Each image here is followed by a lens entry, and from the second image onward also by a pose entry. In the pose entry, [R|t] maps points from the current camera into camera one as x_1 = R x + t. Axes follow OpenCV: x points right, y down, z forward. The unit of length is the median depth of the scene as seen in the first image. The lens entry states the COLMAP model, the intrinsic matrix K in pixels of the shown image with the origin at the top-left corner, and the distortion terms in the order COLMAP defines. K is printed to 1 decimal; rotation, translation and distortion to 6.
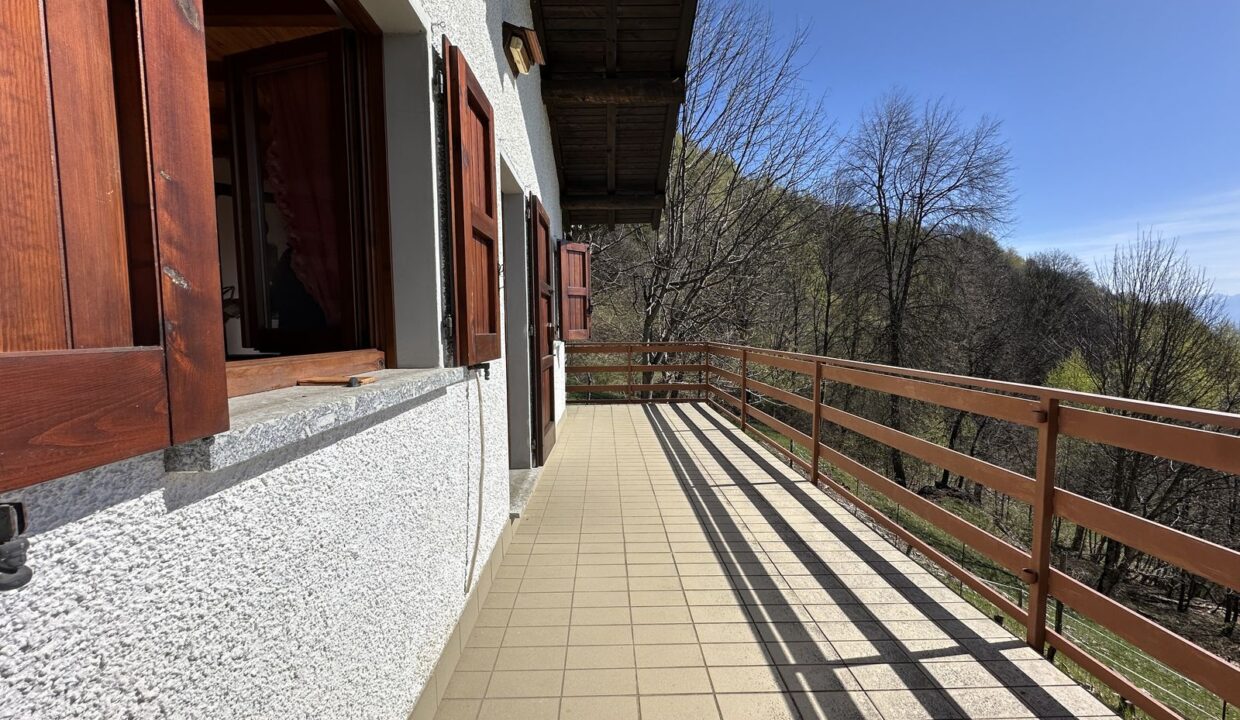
lens RADIAL K [[494.6, 0, 620.0], [0, 494.6, 360.0], [0, 0, 1]] dist [-0.000937, -0.000641]
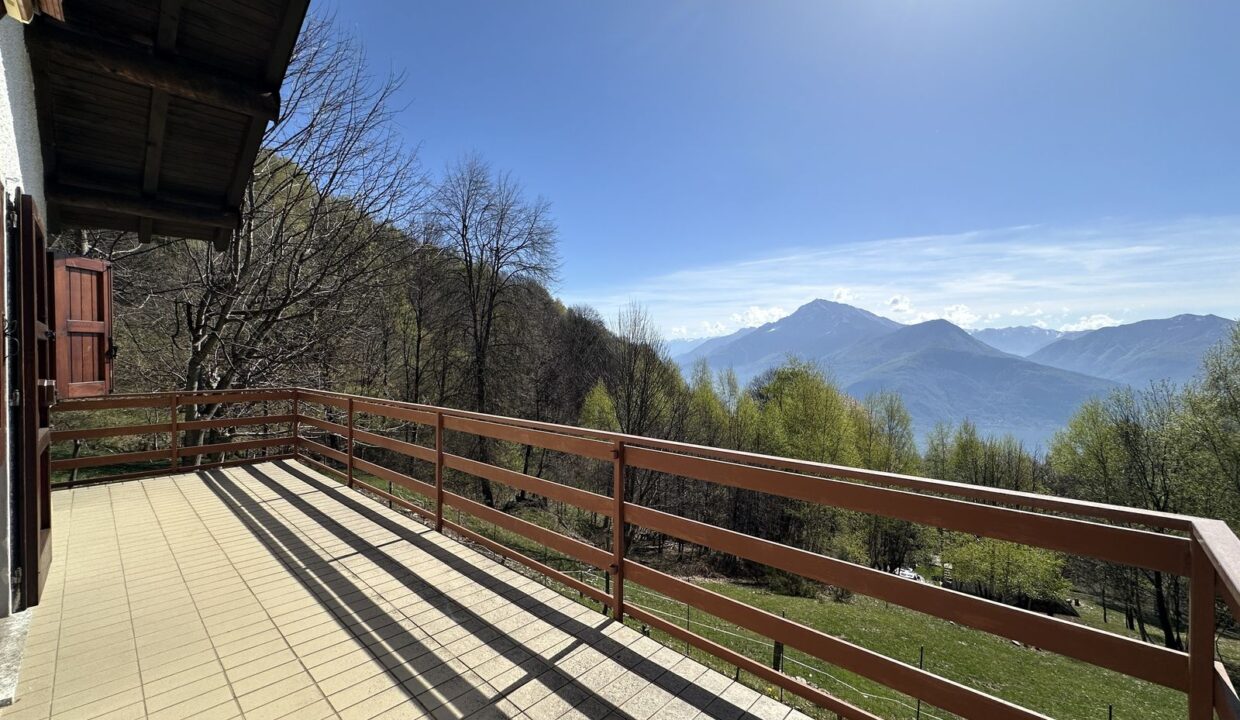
lens RADIAL K [[495.3, 0, 617.8], [0, 495.3, 360.5], [0, 0, 1]] dist [0.001289, 0.000489]
pose [[0.707334, 0.003281, 0.706872, -0.050860], [0.041732, 0.998051, -0.046391, -0.027986], [-0.705646, 0.062313, 0.705819, -0.013163]]
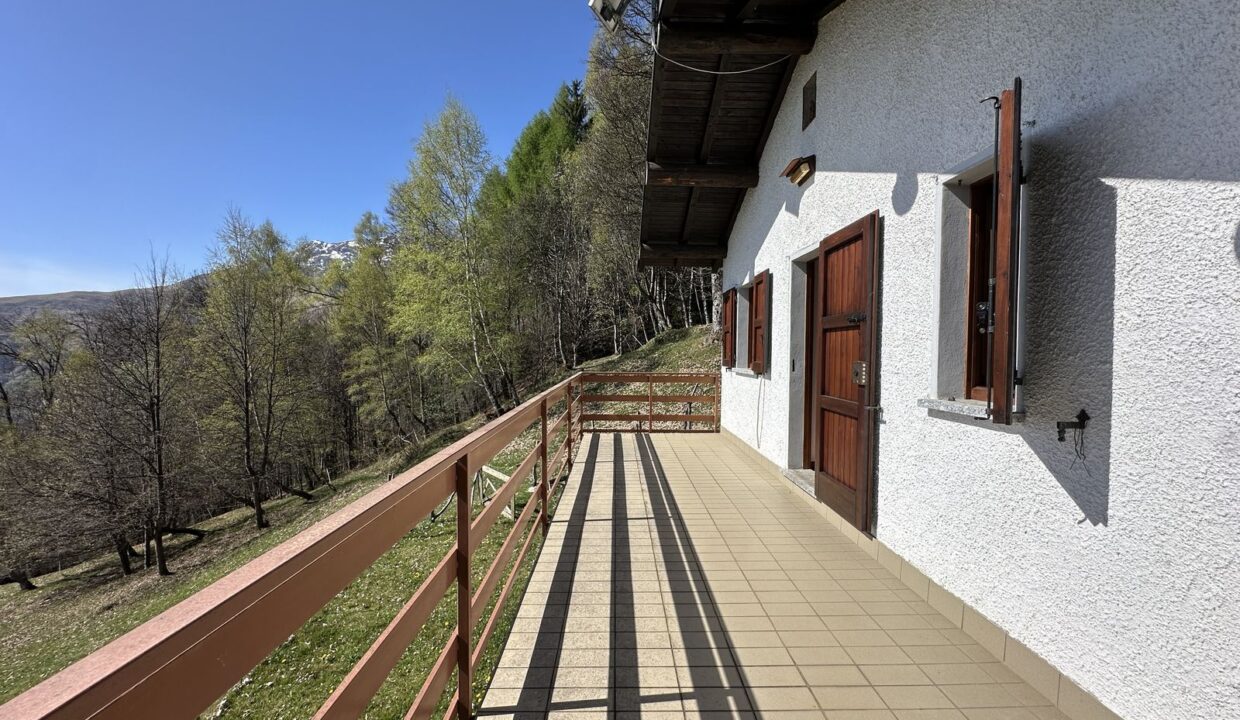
lens RADIAL K [[494.6, 0, 620.0], [0, 494.6, 360.0], [0, 0, 1]] dist [-0.000937, -0.000641]
pose [[-0.999683, 0.000541, 0.025169, 0.145147], [0.002662, 0.996434, 0.084333, -0.104220], [-0.025034, 0.084374, -0.996120, 1.281411]]
